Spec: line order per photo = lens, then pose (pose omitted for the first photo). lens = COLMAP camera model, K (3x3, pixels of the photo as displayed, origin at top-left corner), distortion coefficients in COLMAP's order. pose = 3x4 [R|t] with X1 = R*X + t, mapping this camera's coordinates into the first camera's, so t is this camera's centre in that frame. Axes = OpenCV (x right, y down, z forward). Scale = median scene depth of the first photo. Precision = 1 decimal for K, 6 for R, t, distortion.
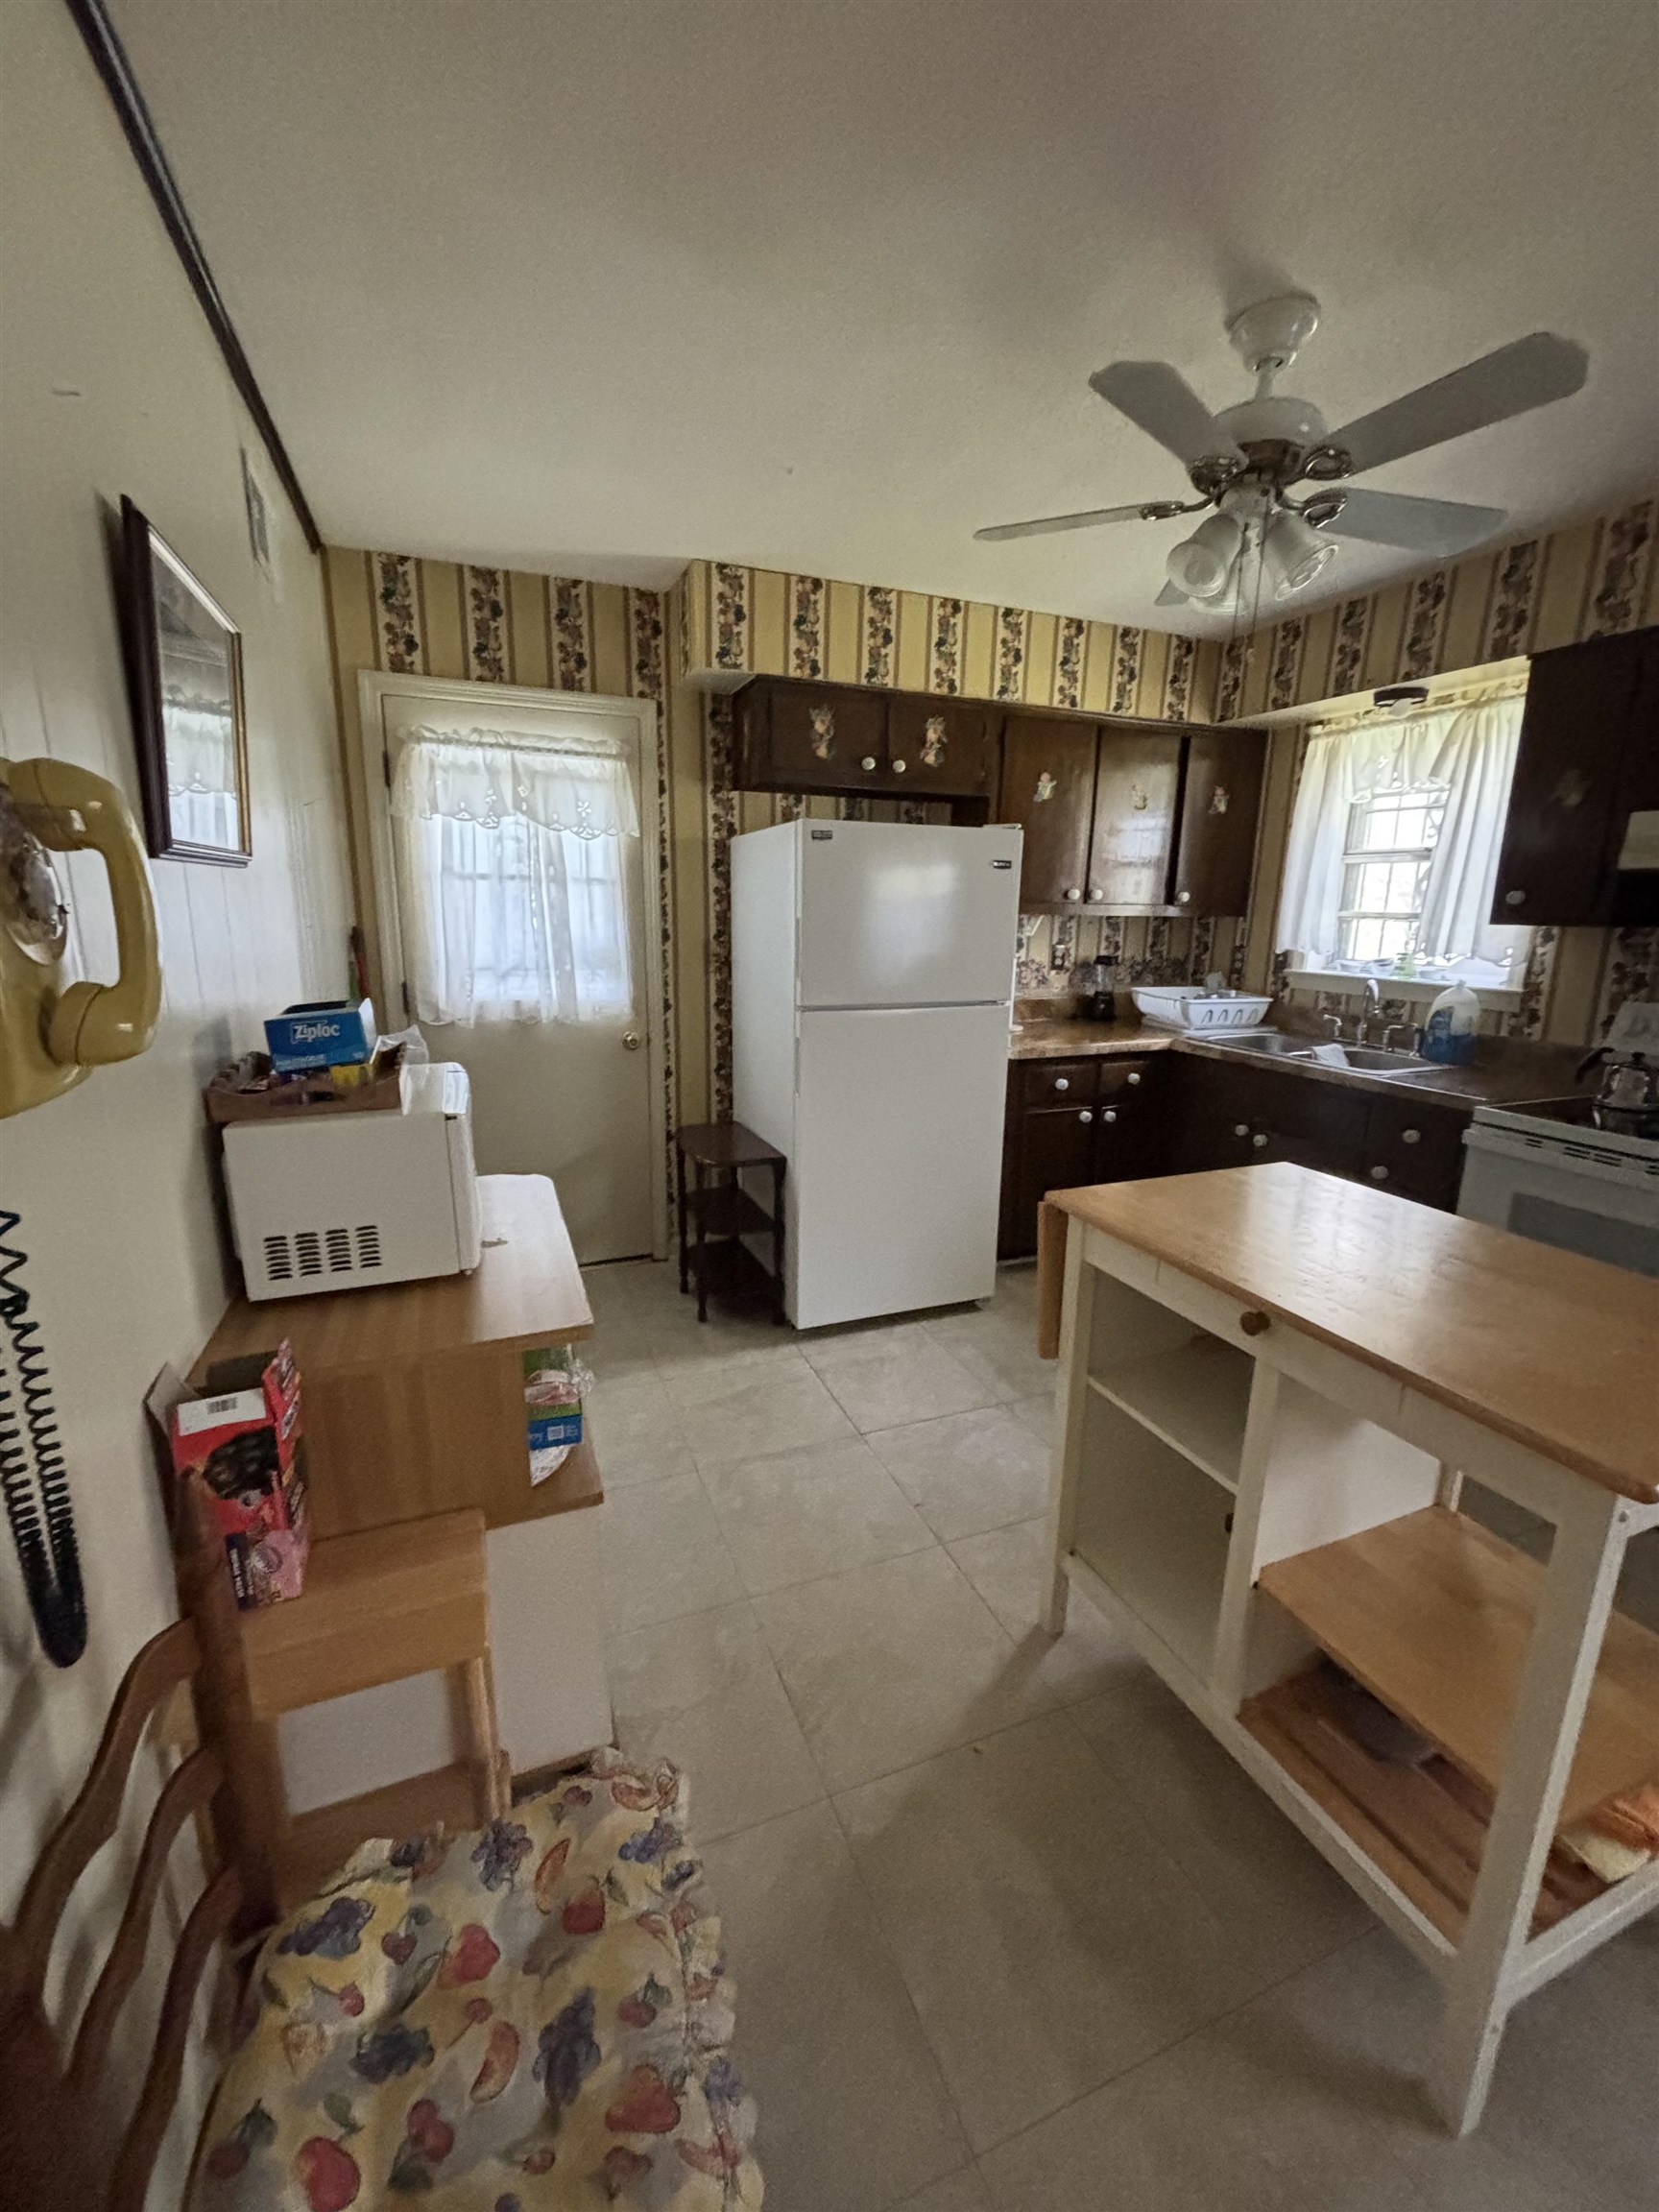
lens RADIAL K [[889.0, 0, 827.1], [0, 889.0, 1107.2], [0, 0, 1]] dist [-0.005971, 0.002260]
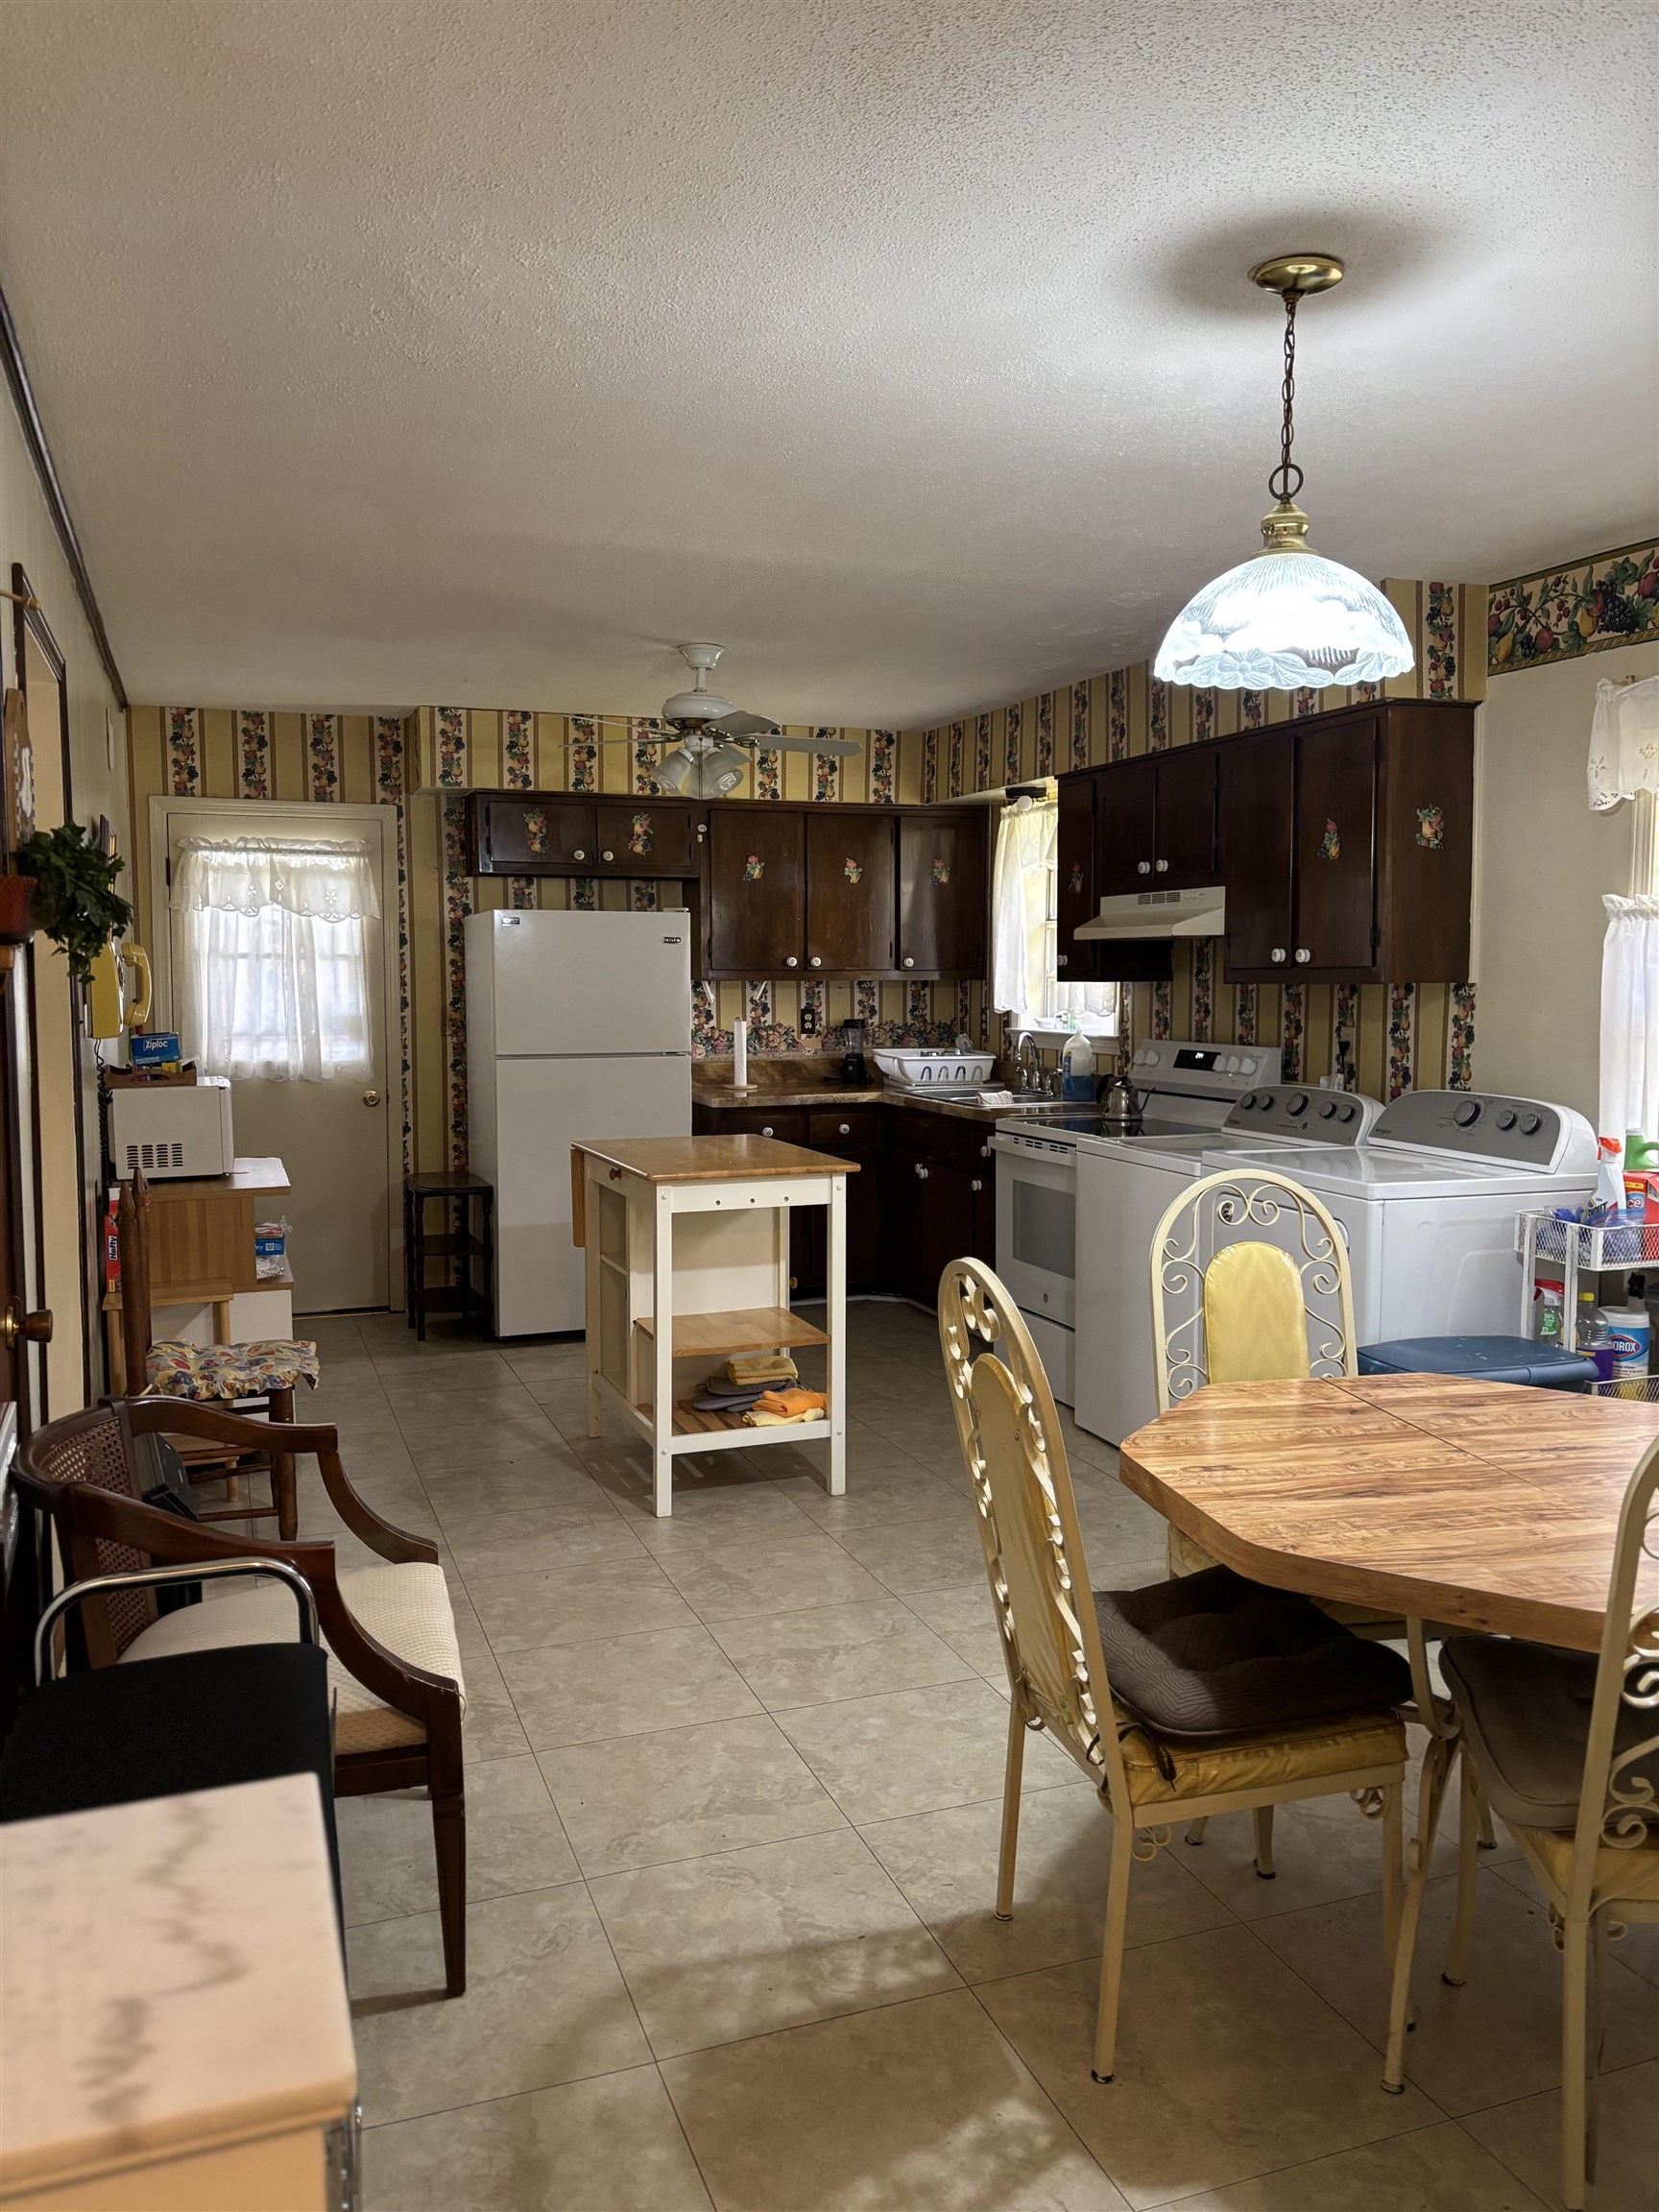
lens RADIAL K [[1671.5, 0, 833.3], [0, 1671.5, 1095.5], [0, 0, 1]] dist [0.016957, -0.013984]
pose [[0.999670, -0.015127, -0.020754, 0.546127], [0.011868, 0.988760, -0.149037, 0.328981], [0.022775, 0.148741, 0.988614, -1.434056]]
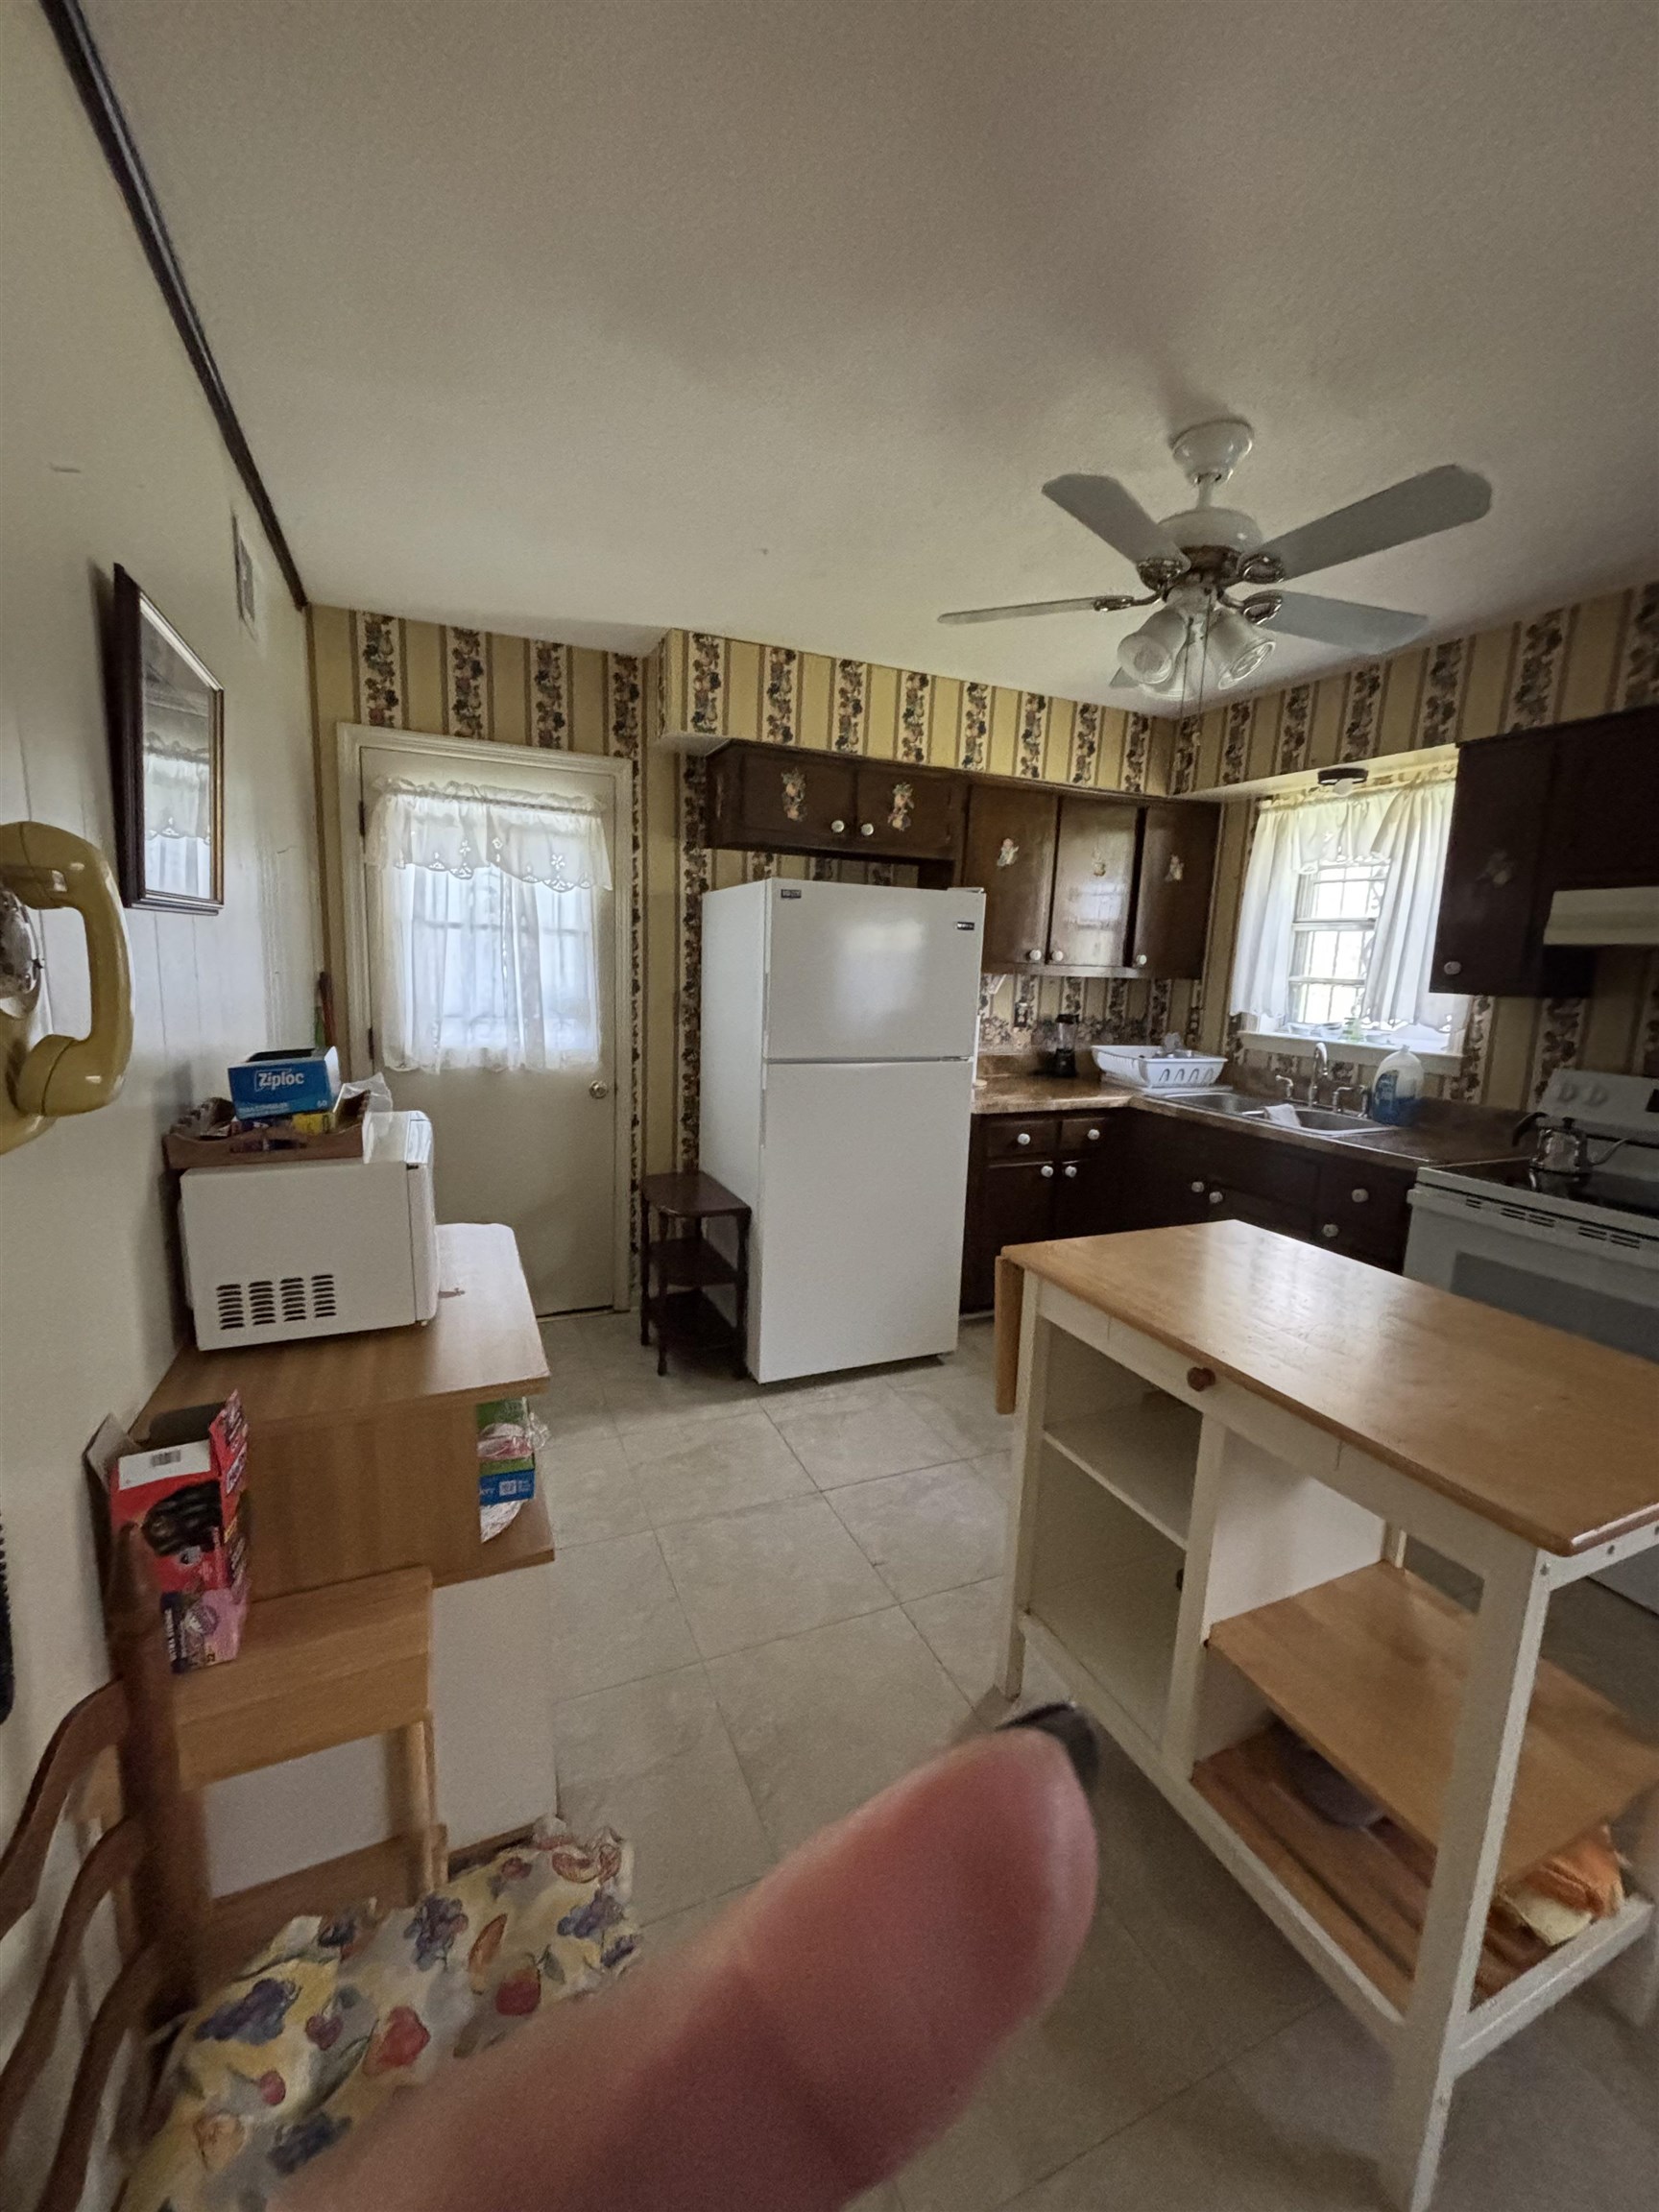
lens RADIAL K [[889.0, 0, 827.4], [0, 889.0, 1106.9], [0, 0, 1]] dist [-0.005971, 0.002260]
pose [[0.999282, 0.015698, 0.034487, 0.005369], [-0.013732, 0.998307, -0.056520, -0.003322], [-0.035316, 0.056006, 0.997806, -0.013015]]
